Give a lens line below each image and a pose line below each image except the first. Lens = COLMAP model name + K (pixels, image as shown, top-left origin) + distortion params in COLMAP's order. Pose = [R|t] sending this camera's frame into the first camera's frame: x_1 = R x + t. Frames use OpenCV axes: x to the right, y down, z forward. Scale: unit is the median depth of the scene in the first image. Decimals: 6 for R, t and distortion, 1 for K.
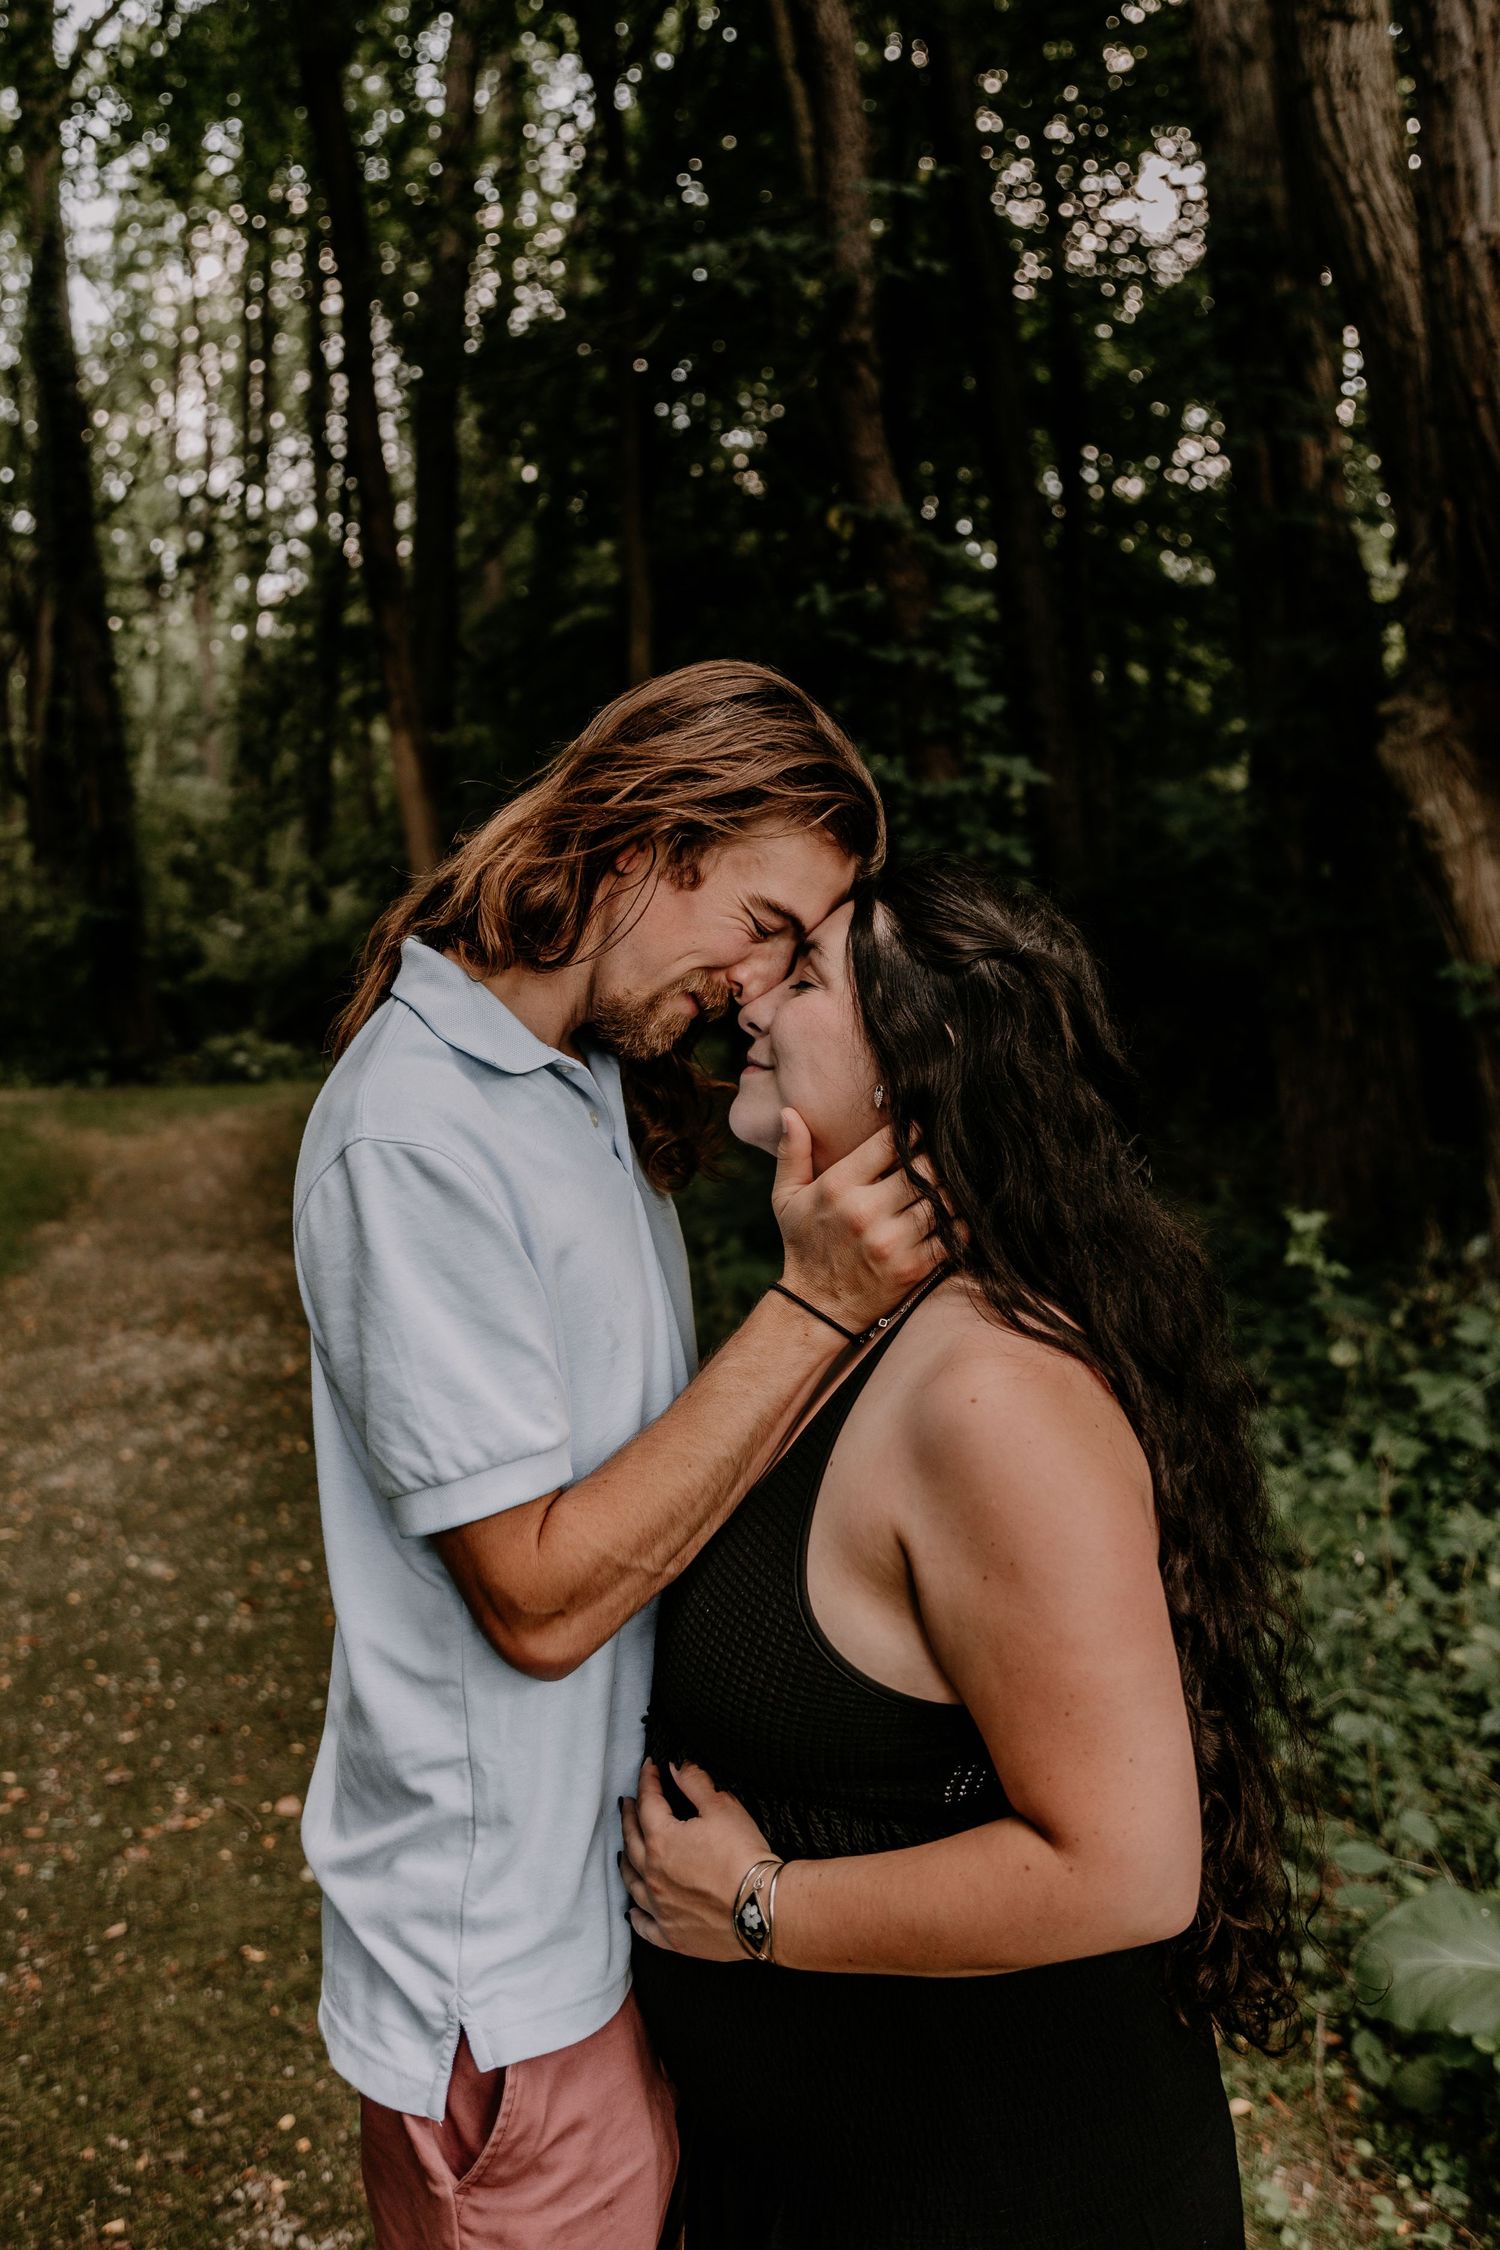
lens RADIAL K [[1942.7, 0, 684.8], [0, 1942.7, 1048.7], [0, 0, 1]] dist [-0.015312, -0.005939]
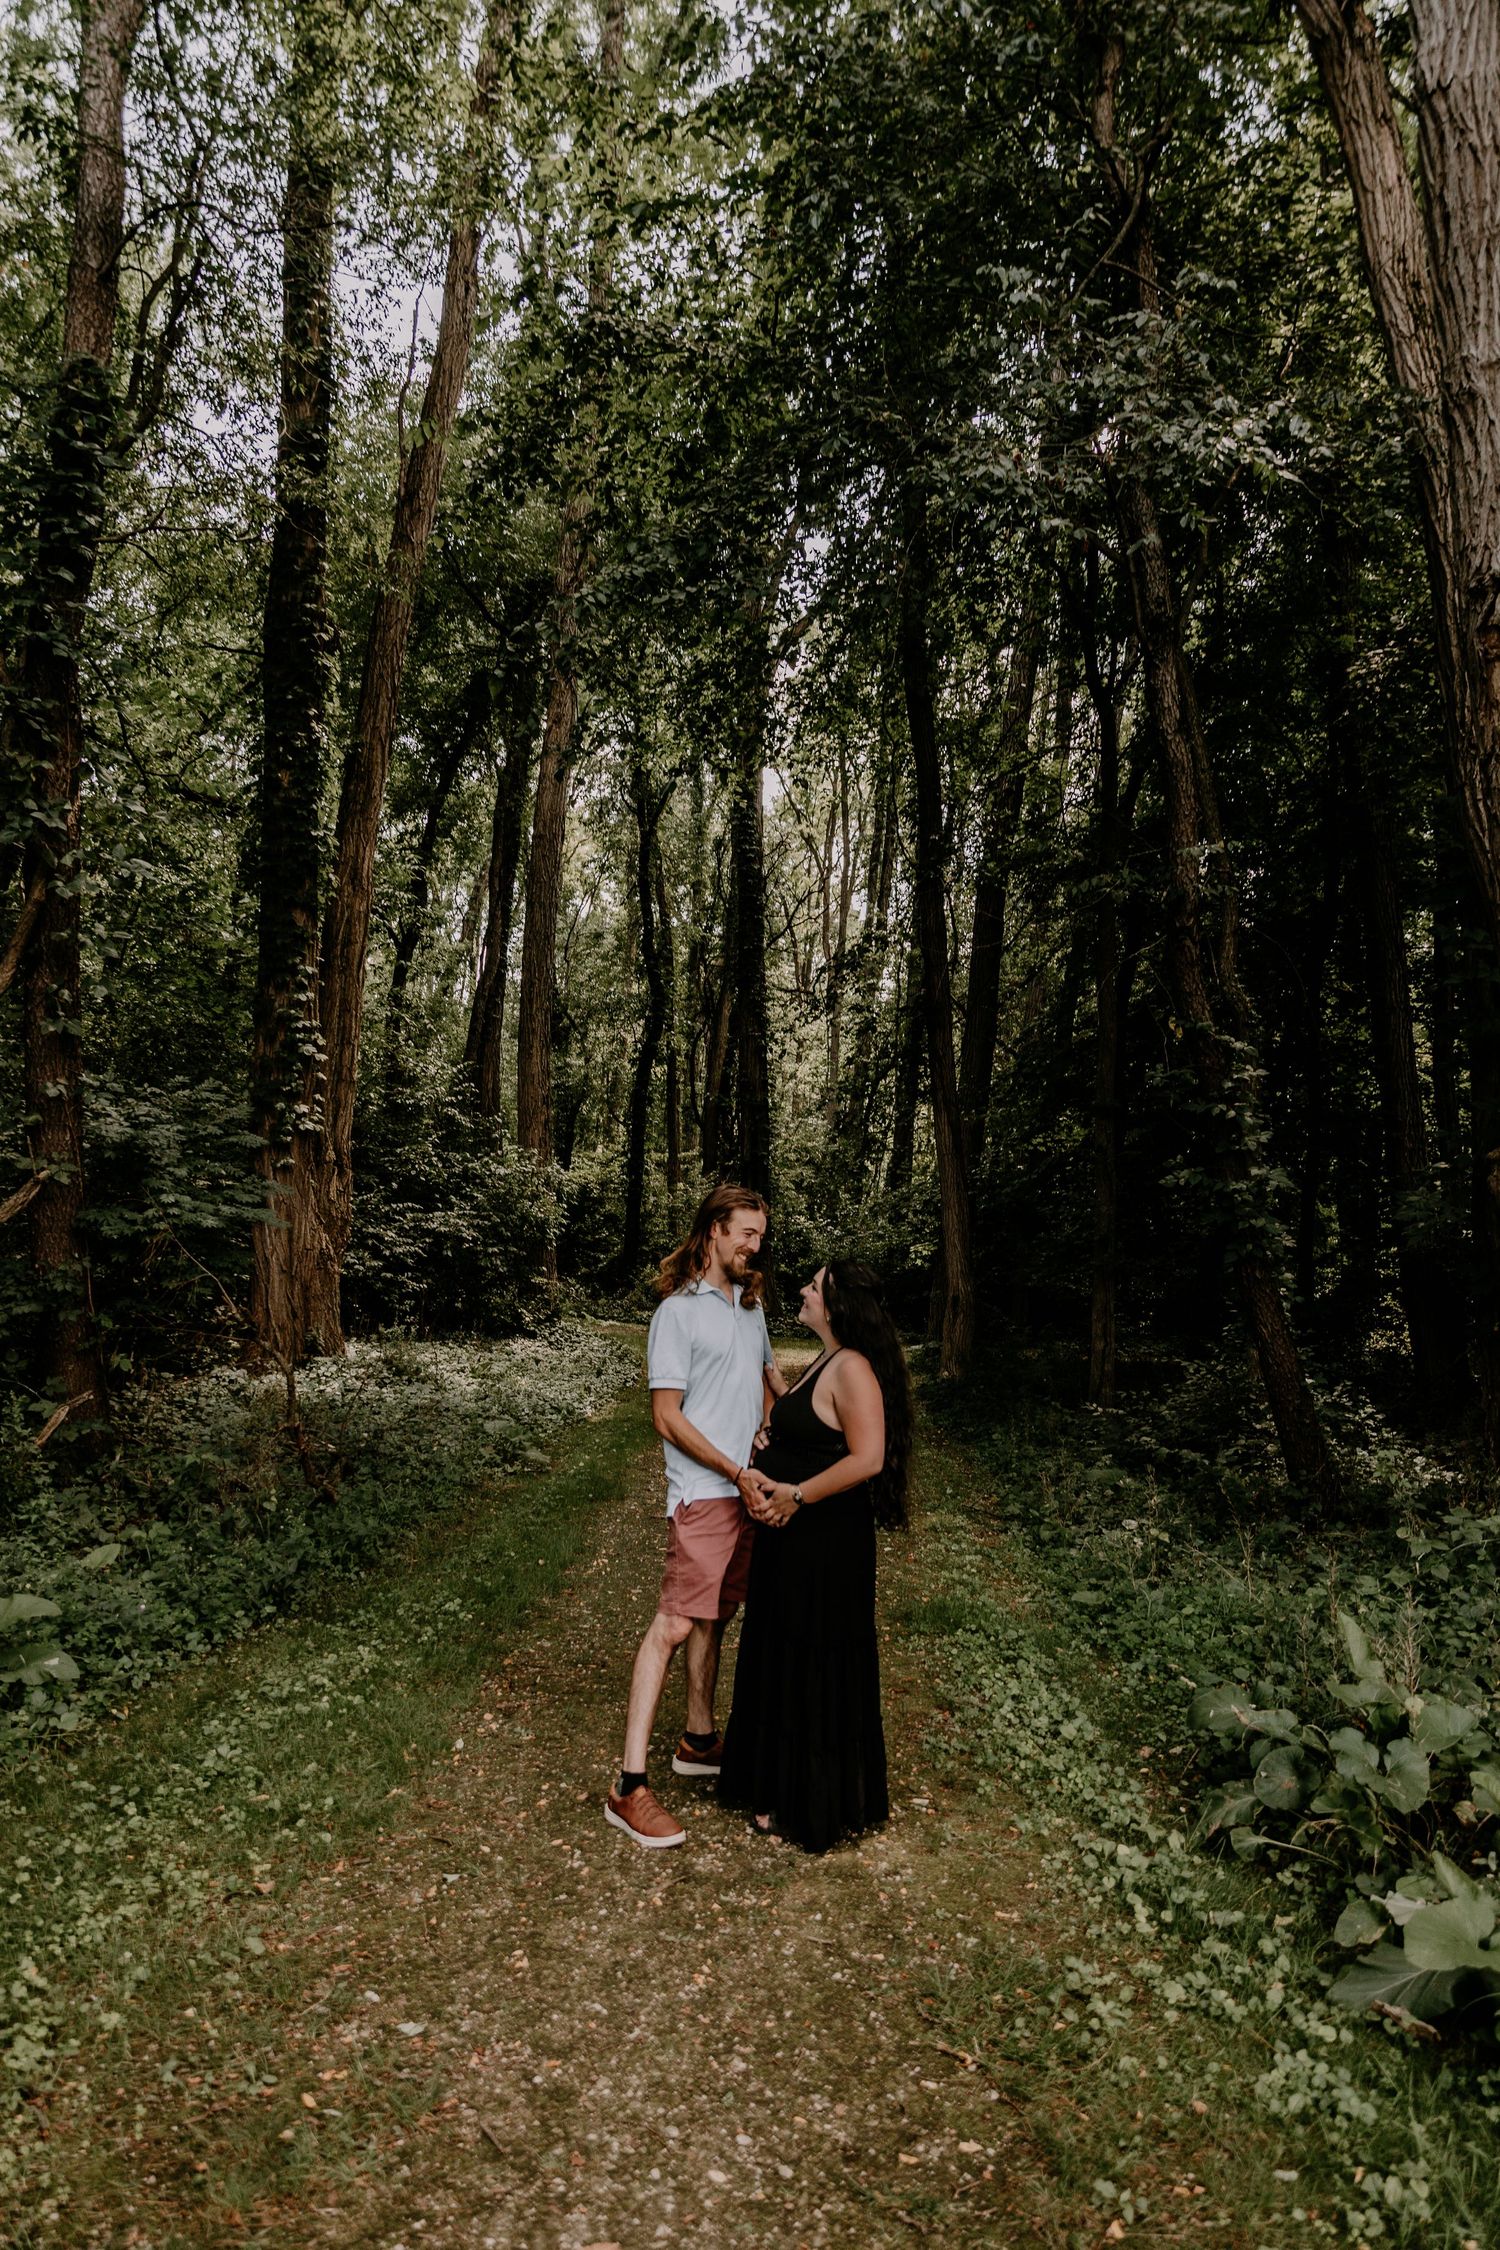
lens RADIAL K [[1526.5, 0, 750.0], [0, 1526.5, 1125.0], [0, 0, 1]] dist [-0.031852, 0.017951]
pose [[0.956333, 0.047087, -0.288461, 0.034085], [-0.085404, 0.988884, -0.121717, 0.002639], [0.279523, 0.141037, 0.949724, -0.109203]]
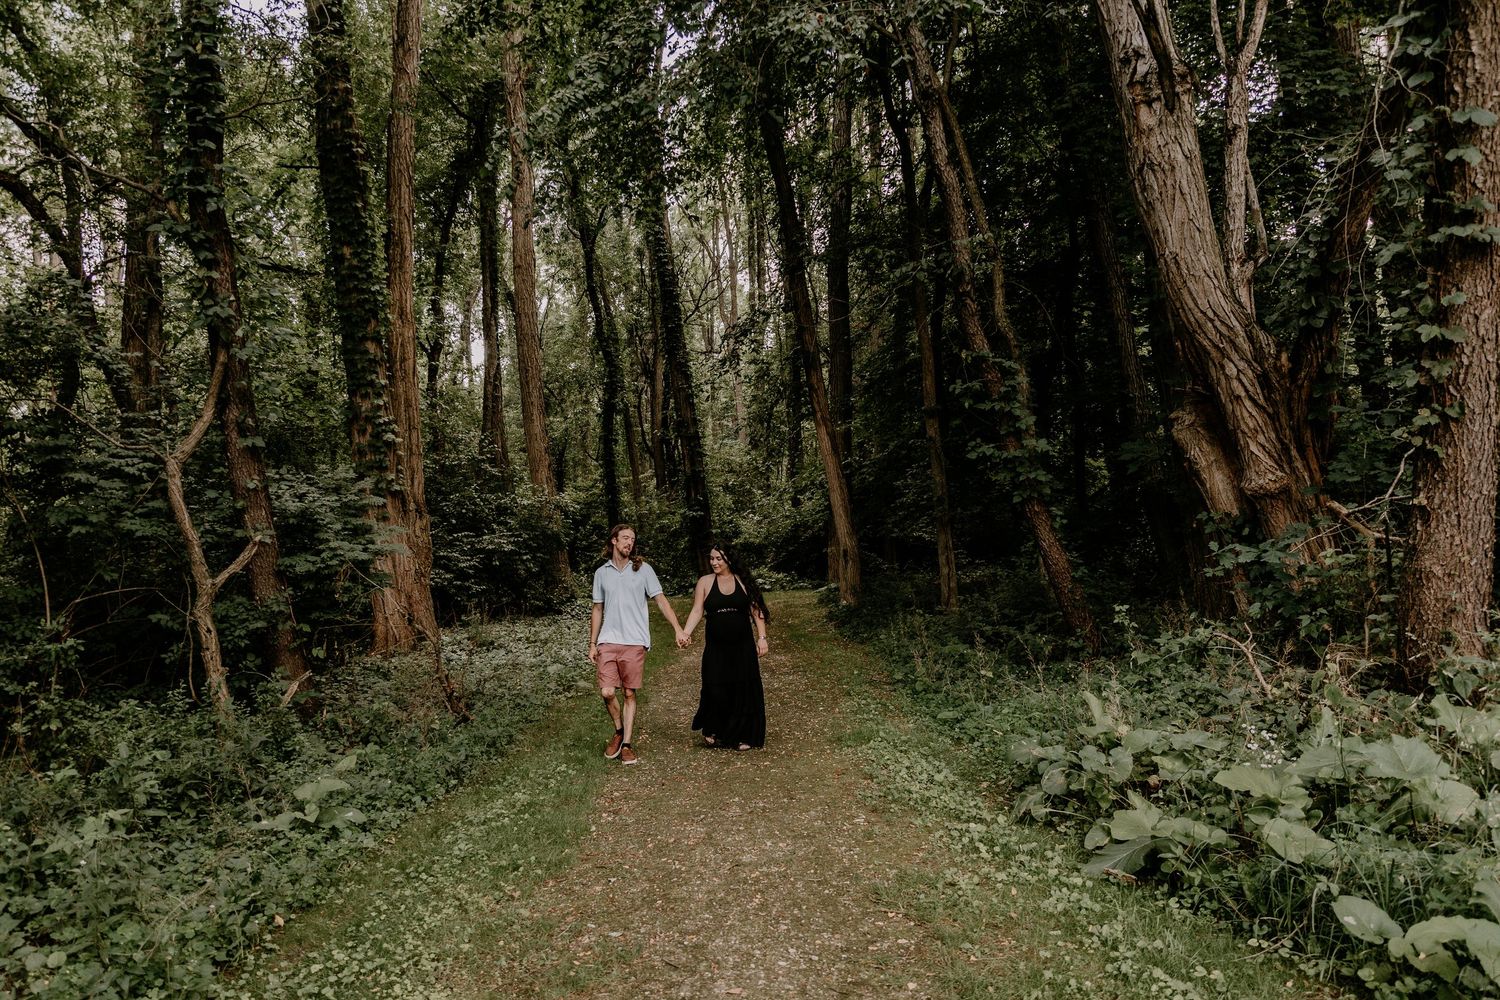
lens RADIAL K [[1110.6, 0, 706.5], [0, 1110.6, 503.5], [0, 0, 1]] dist [0.001520, -0.001947]
pose [[0.961306, -0.054546, -0.270030, 0.041335], [0.036217, 0.996718, -0.072402, 0.007392], [0.273093, 0.059820, 0.960126, -0.160113]]
